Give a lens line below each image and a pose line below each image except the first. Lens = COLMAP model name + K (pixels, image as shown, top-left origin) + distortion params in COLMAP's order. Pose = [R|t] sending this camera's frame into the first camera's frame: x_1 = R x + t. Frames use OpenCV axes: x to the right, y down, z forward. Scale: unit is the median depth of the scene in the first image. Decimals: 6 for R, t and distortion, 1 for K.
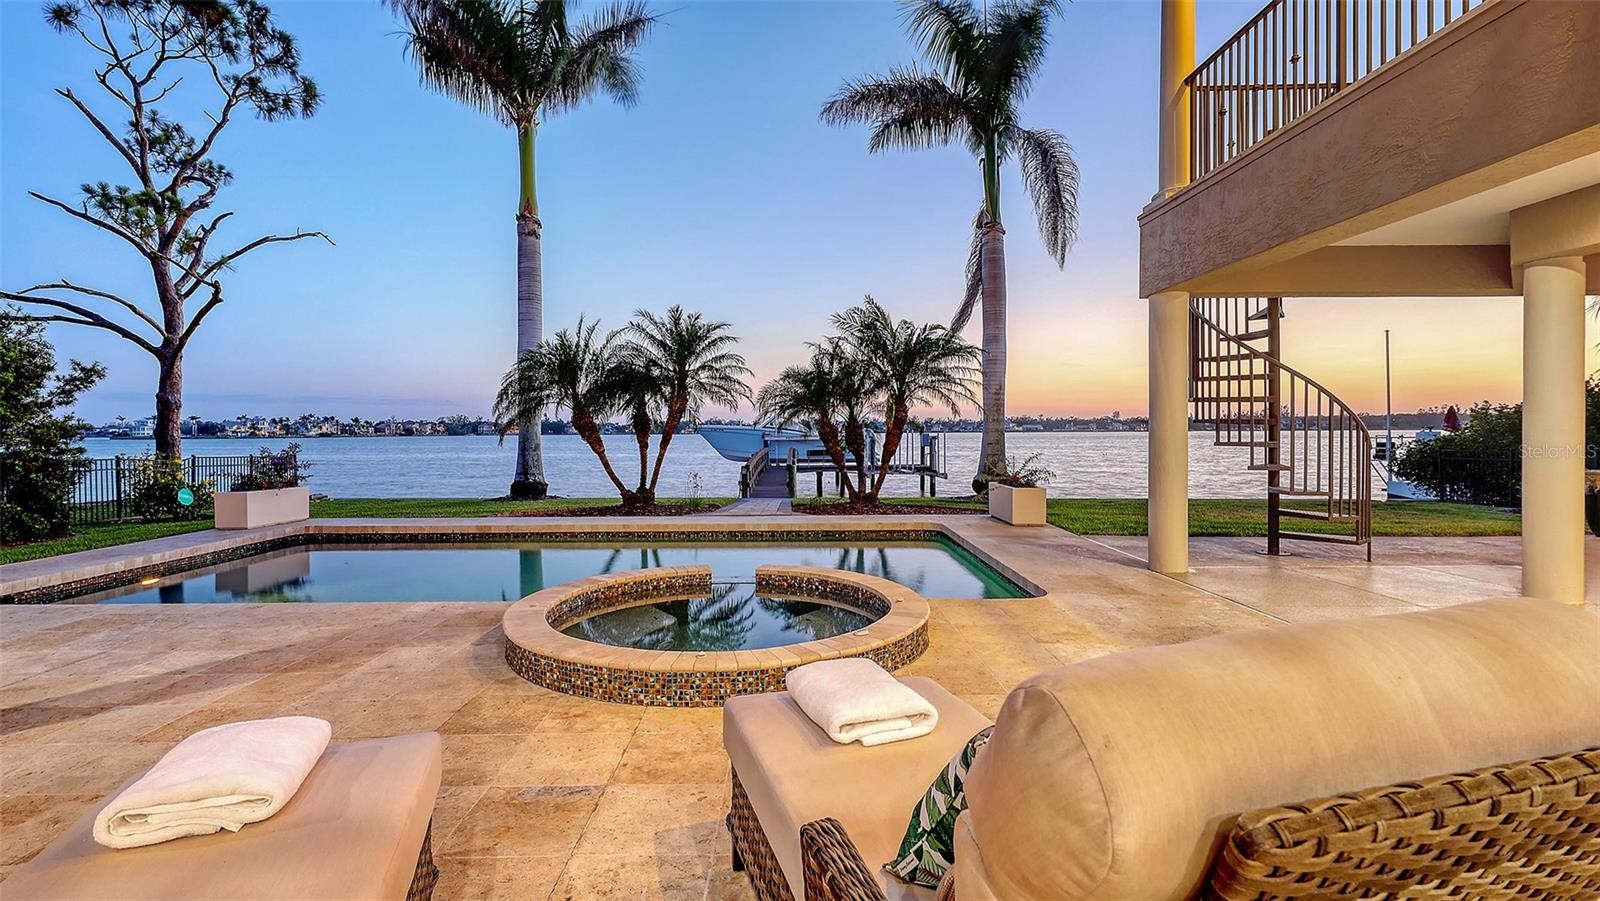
lens RADIAL K [[734.1, 0, 800.0], [0, 734.1, 450.5], [0, 0, 1]] dist [0.001315, 0.000108]
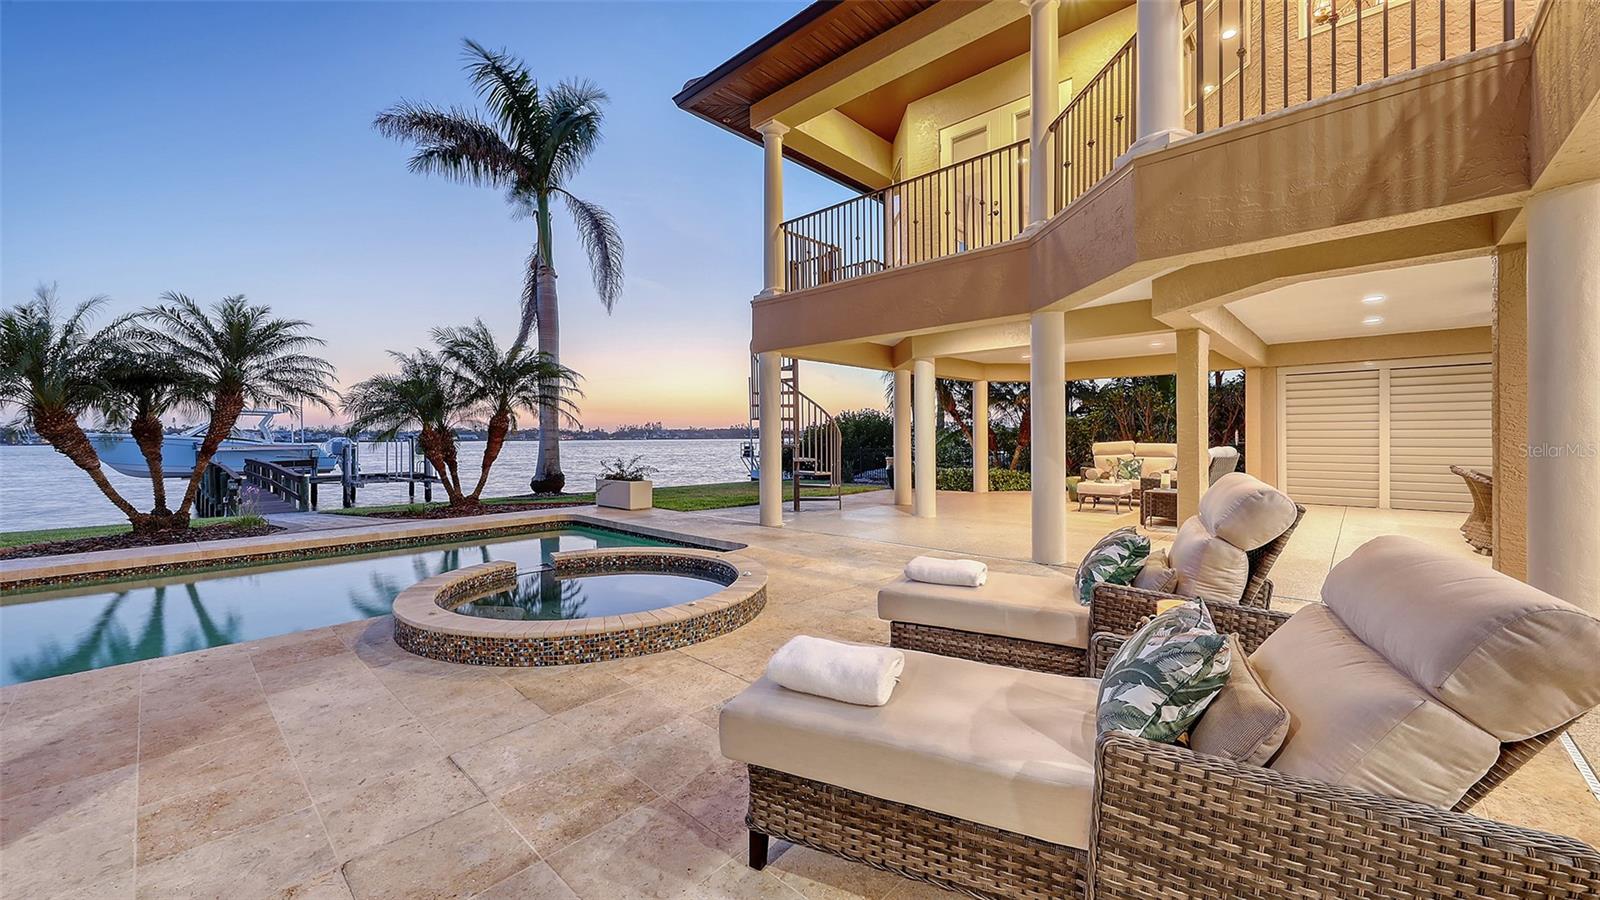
lens RADIAL K [[602.6, 0, 800.0], [0, 602.6, 450.0], [0, 0, 1]] dist [-0.000442, 0.000004]
pose [[0.683586, -0.015533, 0.729705, -0.222482], [0.022619, 0.999744, 0.000092, 0.000699], [-0.729519, 0.016442, 0.683763, 0.029240]]
